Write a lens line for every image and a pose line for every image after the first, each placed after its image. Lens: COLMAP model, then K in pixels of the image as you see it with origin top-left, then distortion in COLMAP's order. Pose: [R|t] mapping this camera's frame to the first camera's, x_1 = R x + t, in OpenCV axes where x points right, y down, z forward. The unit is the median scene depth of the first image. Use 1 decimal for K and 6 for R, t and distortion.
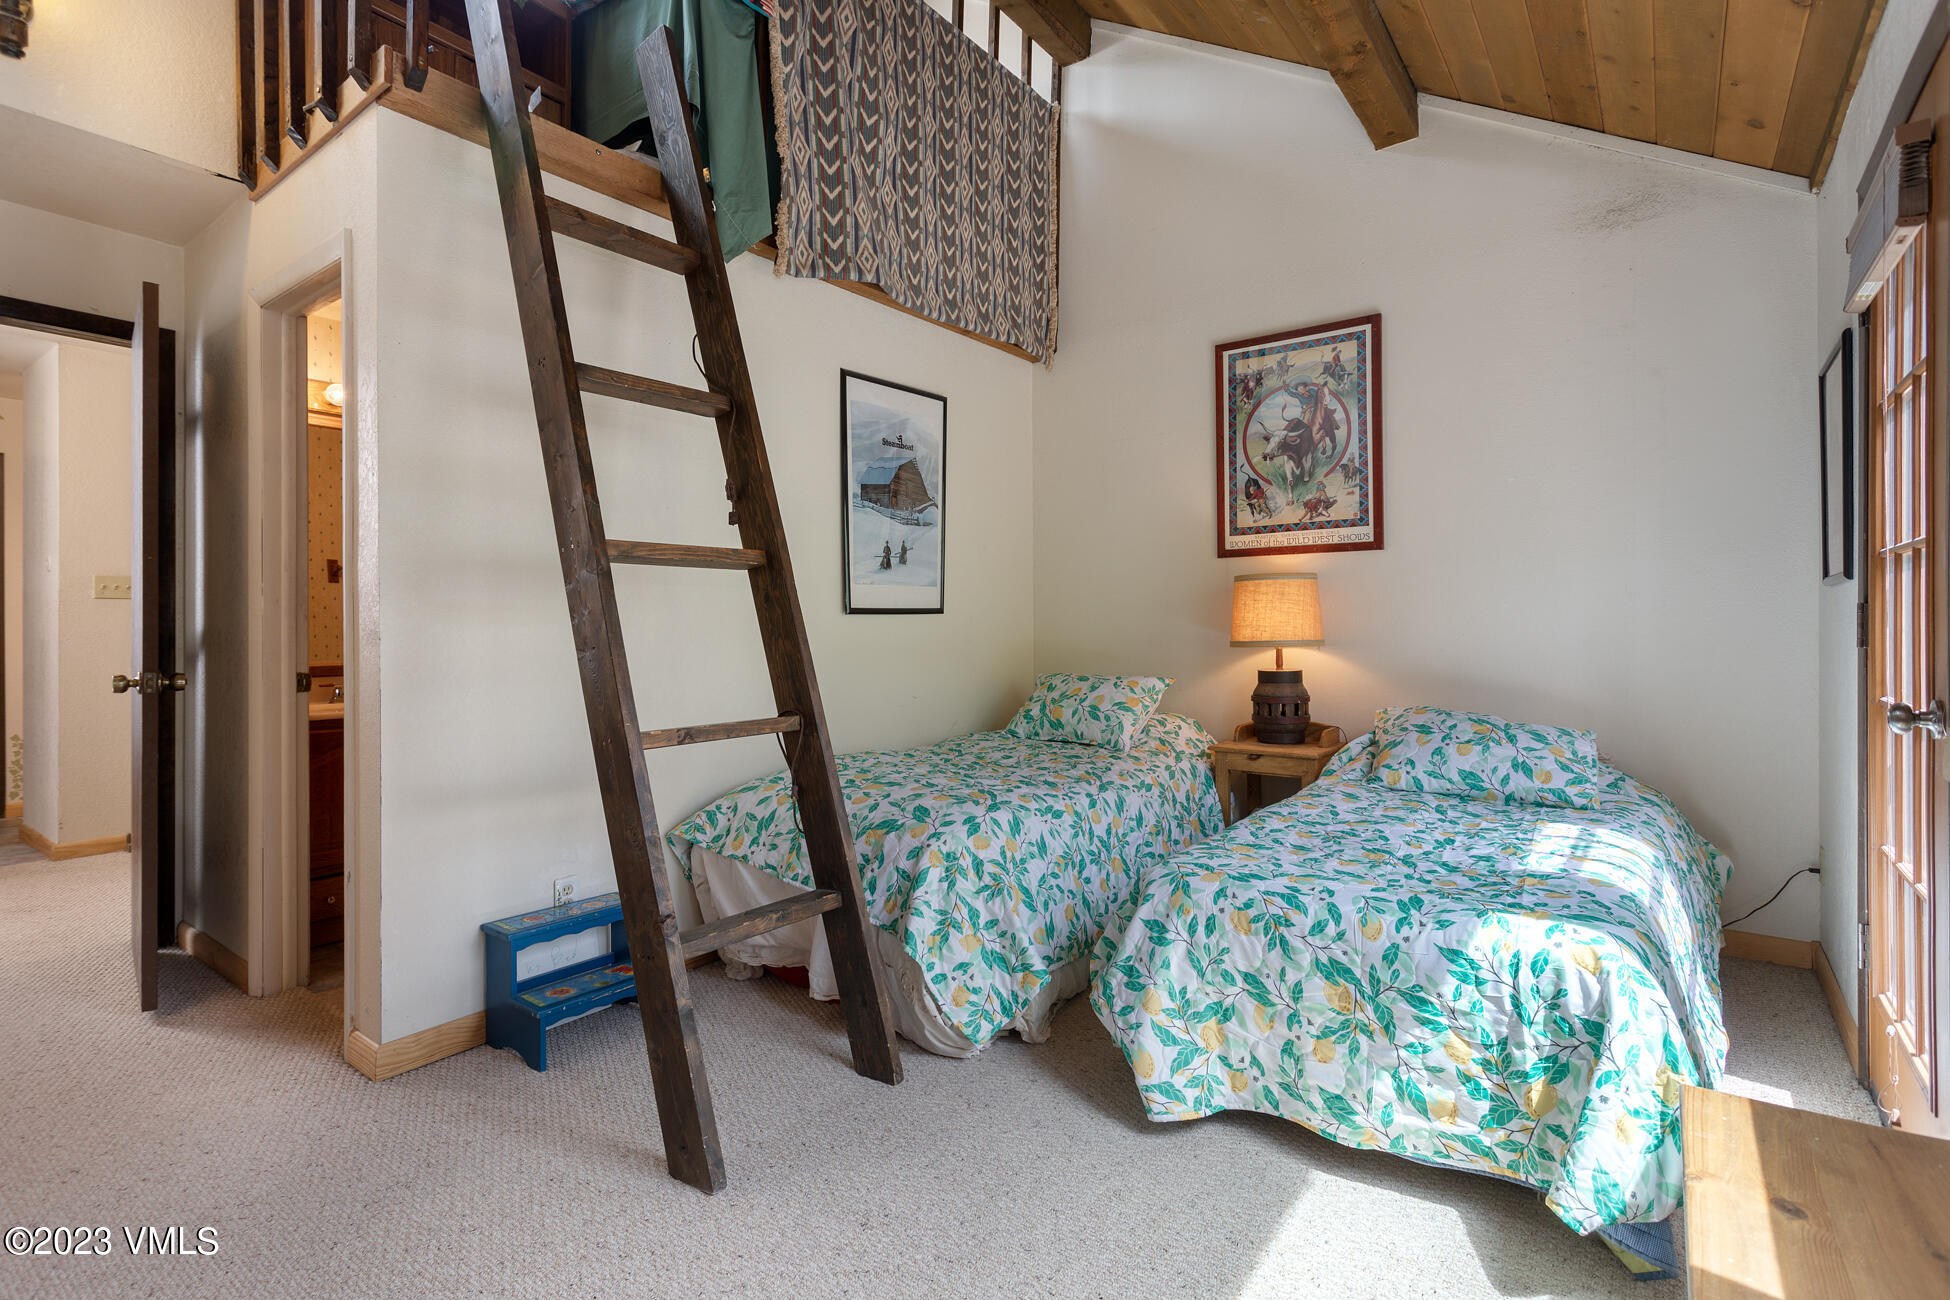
lens RADIAL K [[949.4, 0, 898.0], [0, 949.4, 674.0], [0, 0, 1]] dist [-0.037094, 0.015253]
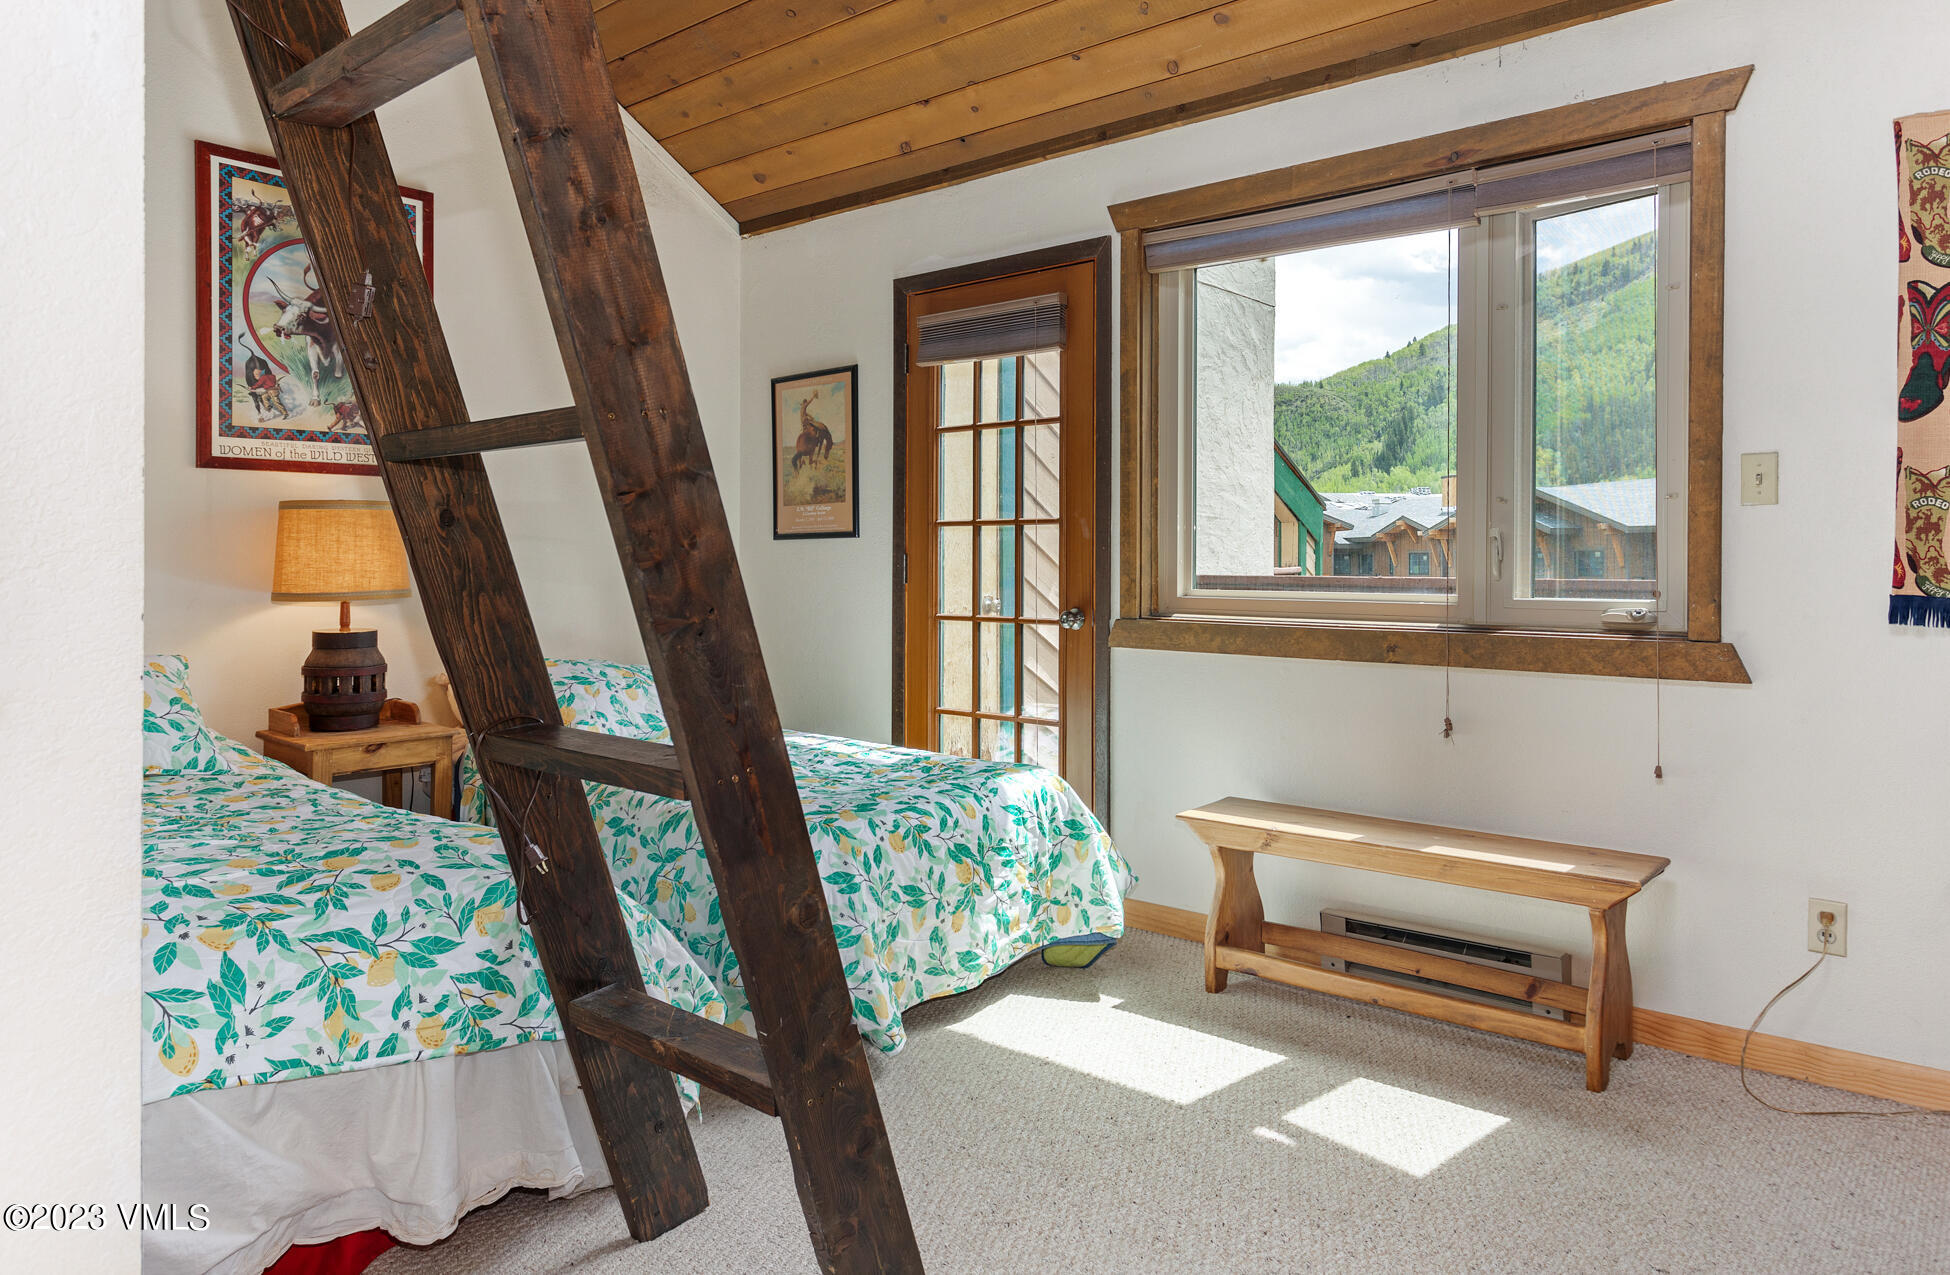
lens RADIAL K [[1276.5, 0, 1061.5], [0, 1276.5, 665.6], [0, 0, 1]] dist [-0.019572, -0.003258]
pose [[-0.048550, -0.073075, 0.996144, -0.770836], [0.051121, 0.995831, 0.075544, -0.029195], [-0.997512, 0.054591, -0.044612, 0.608512]]
